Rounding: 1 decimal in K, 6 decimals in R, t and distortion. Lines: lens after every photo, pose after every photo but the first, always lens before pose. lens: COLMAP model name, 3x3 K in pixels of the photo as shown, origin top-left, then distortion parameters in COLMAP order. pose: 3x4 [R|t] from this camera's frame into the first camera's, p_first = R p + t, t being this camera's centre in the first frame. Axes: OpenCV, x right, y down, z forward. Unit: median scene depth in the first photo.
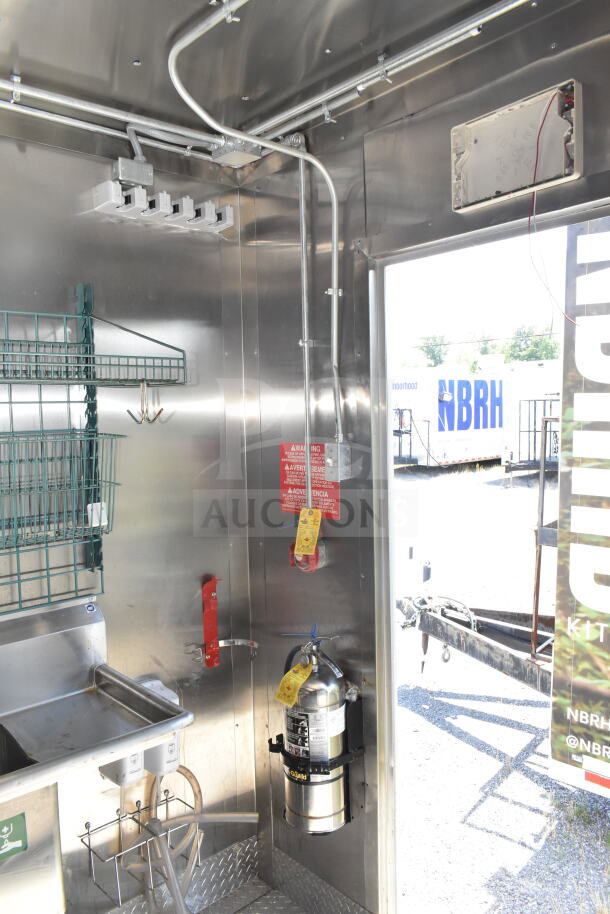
lens RADIAL K [[700.6, 0, 303.6], [0, 700.6, 459.4], [0, 0, 1]] dist [-0.010050, -0.003442]
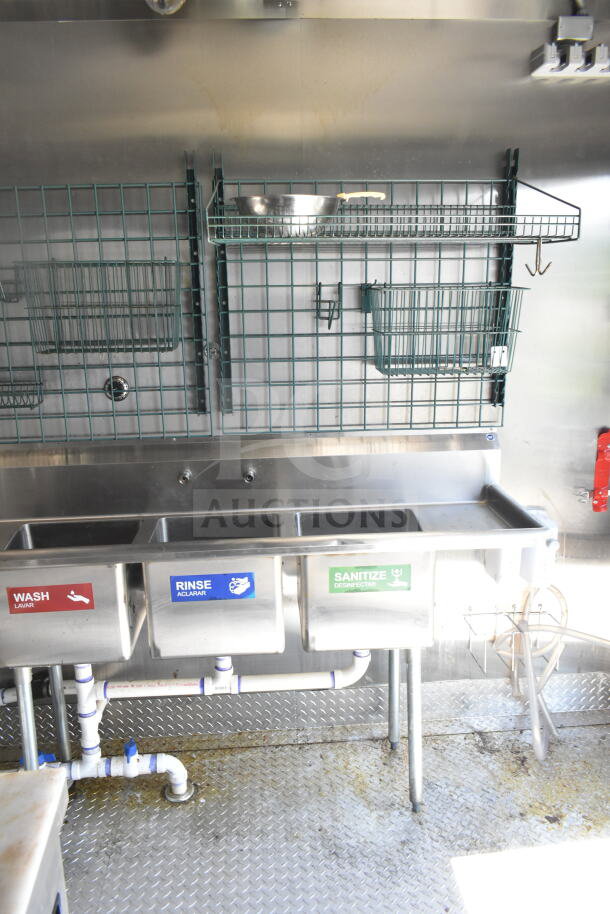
lens RADIAL K [[700.6, 0, 302.7], [0, 700.6, 455.1], [0, 0, 1]] dist [-0.010050, -0.003442]
pose [[0.791856, 0.160641, -0.589201, 0.151192], [-0.052394, 0.979097, 0.196528, 0.025036], [0.608456, -0.124751, 0.783721, -0.134784]]
